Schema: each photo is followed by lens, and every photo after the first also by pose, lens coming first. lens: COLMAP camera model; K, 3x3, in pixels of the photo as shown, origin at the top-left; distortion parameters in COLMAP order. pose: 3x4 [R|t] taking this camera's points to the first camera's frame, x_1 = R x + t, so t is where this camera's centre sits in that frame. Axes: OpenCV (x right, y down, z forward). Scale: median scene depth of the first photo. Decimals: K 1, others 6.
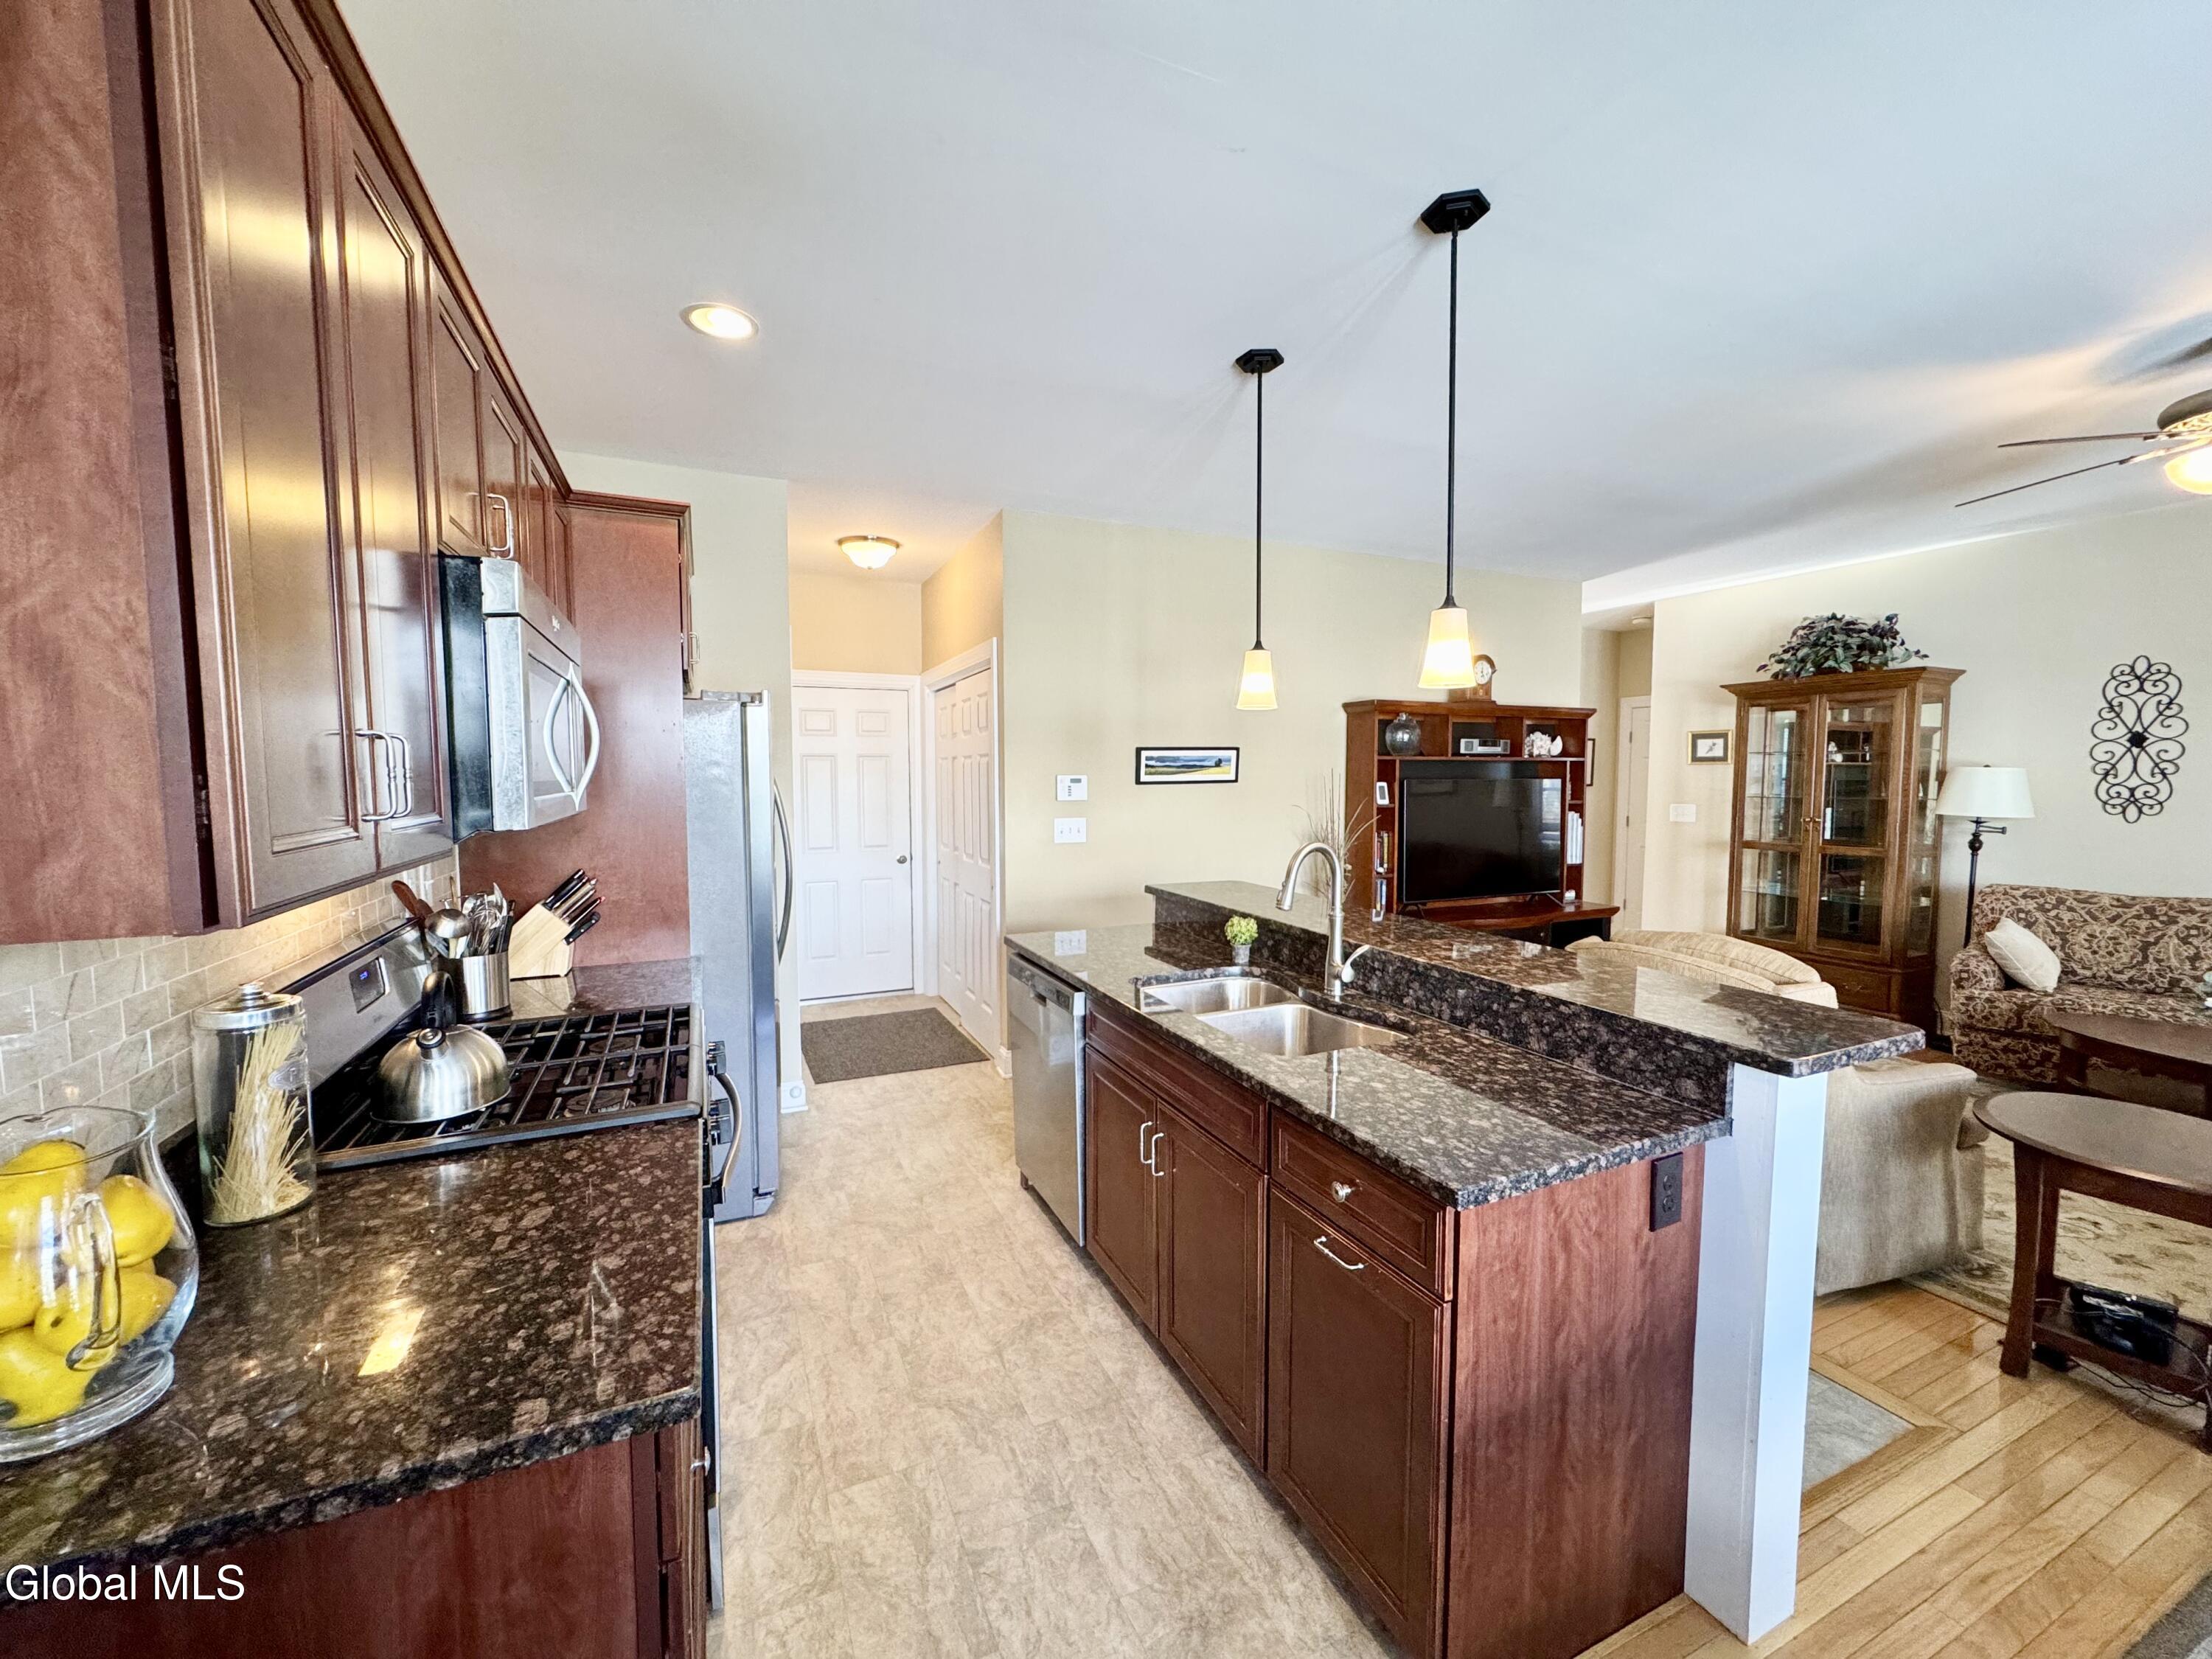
lens RADIAL K [[878.1, 0, 1103.3], [0, 878.1, 826.3], [0, 0, 1]] dist [-0.002172, 0.000994]
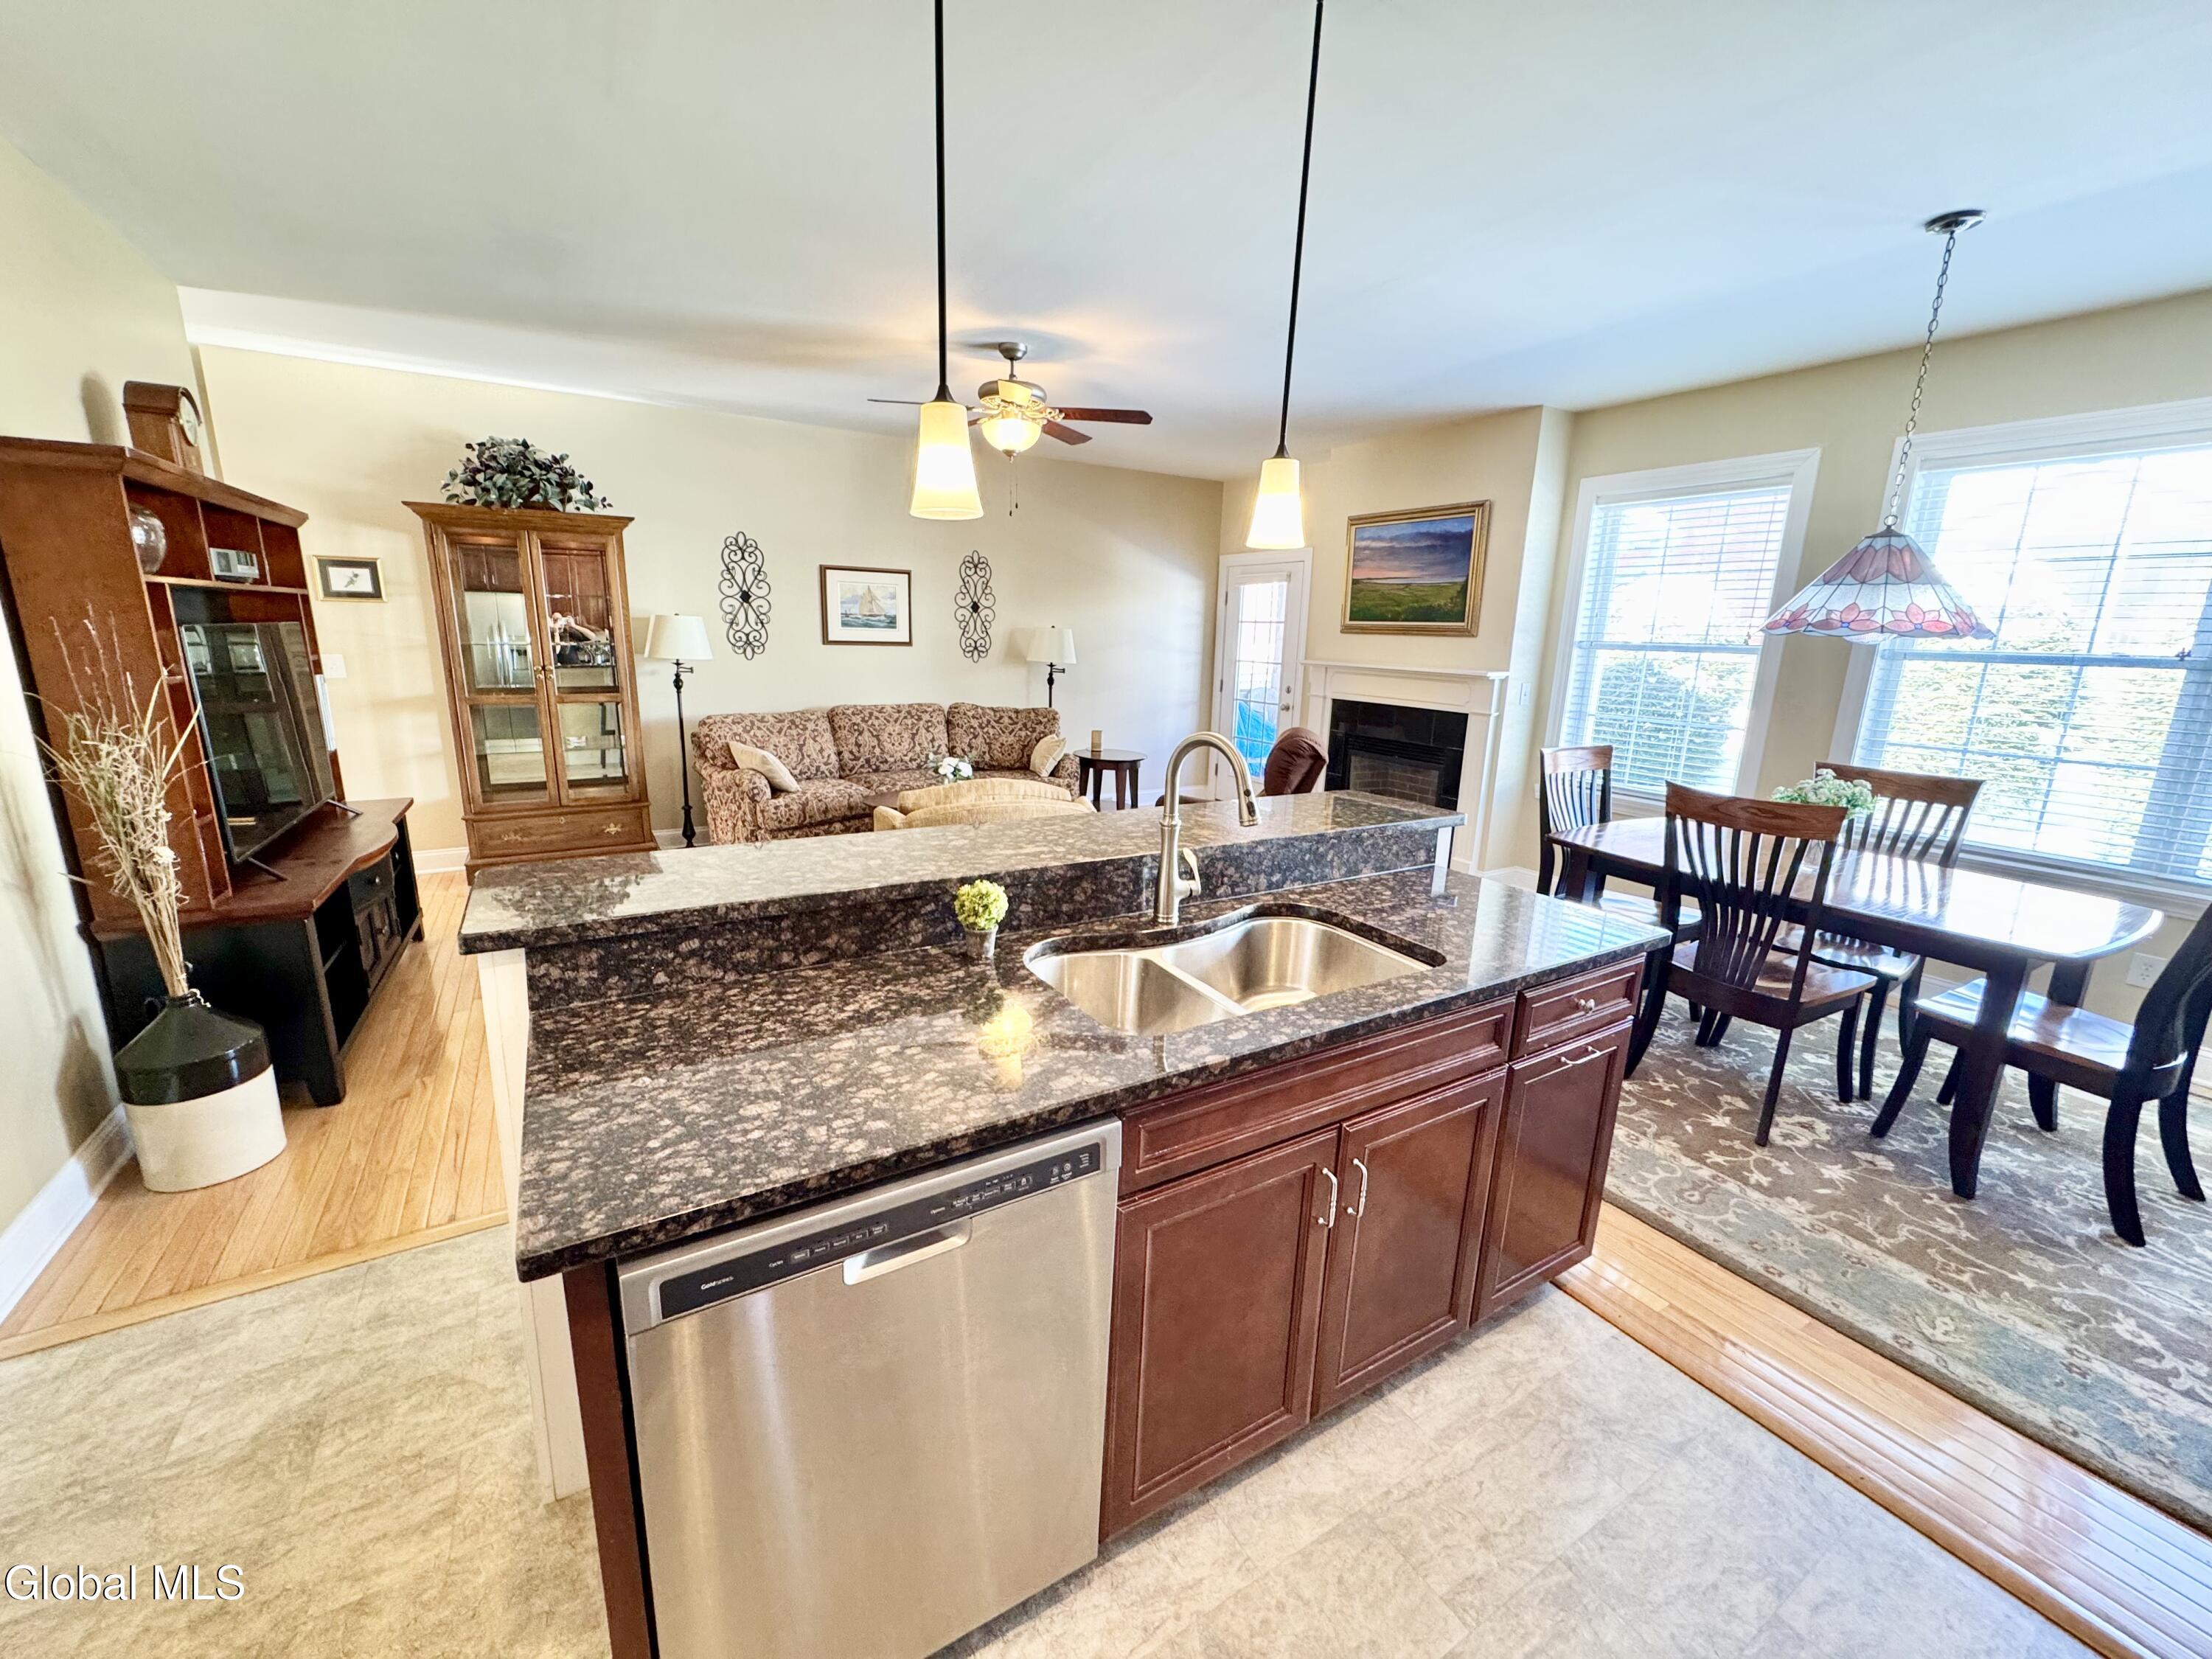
lens RADIAL K [[878.1, 0, 1102.5], [0, 878.1, 829.2], [0, 0, 1]] dist [-0.002172, 0.000994]
pose [[-0.117909, -0.224282, 0.967365, -0.263933], [0.035182, 0.972605, 0.229786, -0.041614], [-0.992401, 0.061128, -0.106788, 0.616731]]
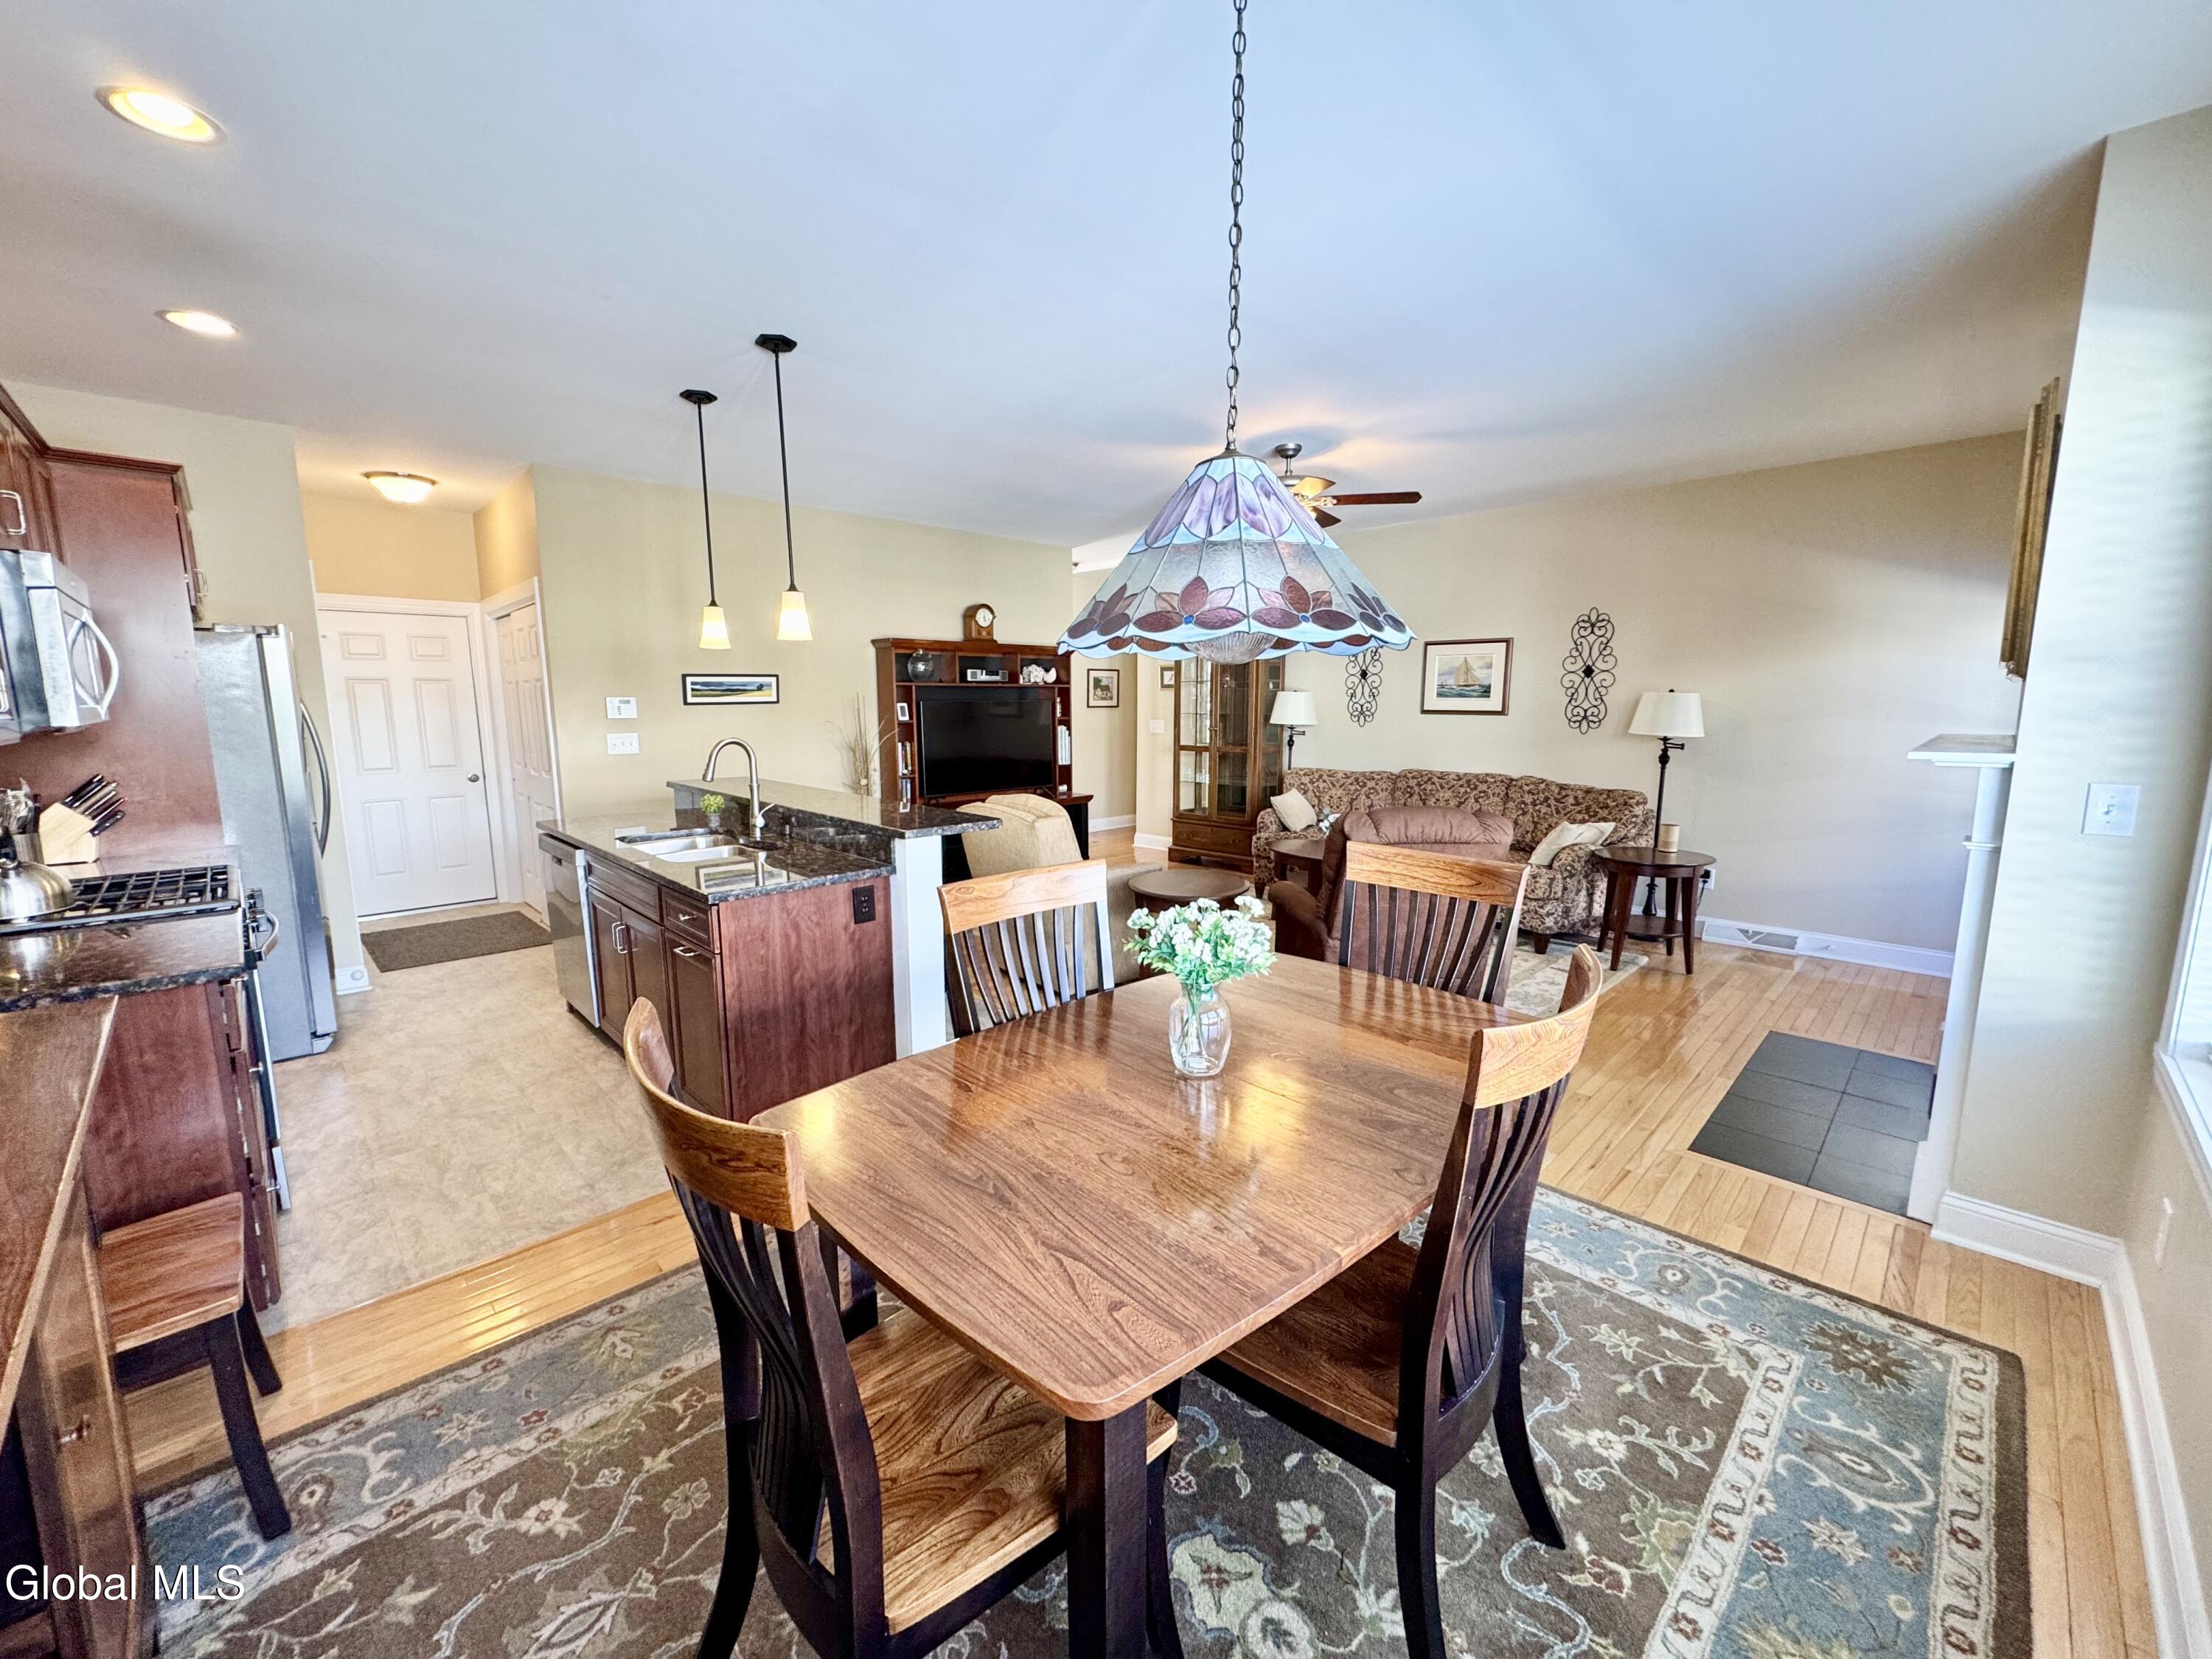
lens RADIAL K [[878.1, 0, 1104.0], [0, 878.1, 826.6], [0, 0, 1]] dist [-0.002172, 0.000994]
pose [[0.939010, -0.050575, 0.340151, 0.169308], [0.022308, 0.996001, 0.086507, 0.028692], [-0.343166, -0.073643, 0.936383, -0.359550]]
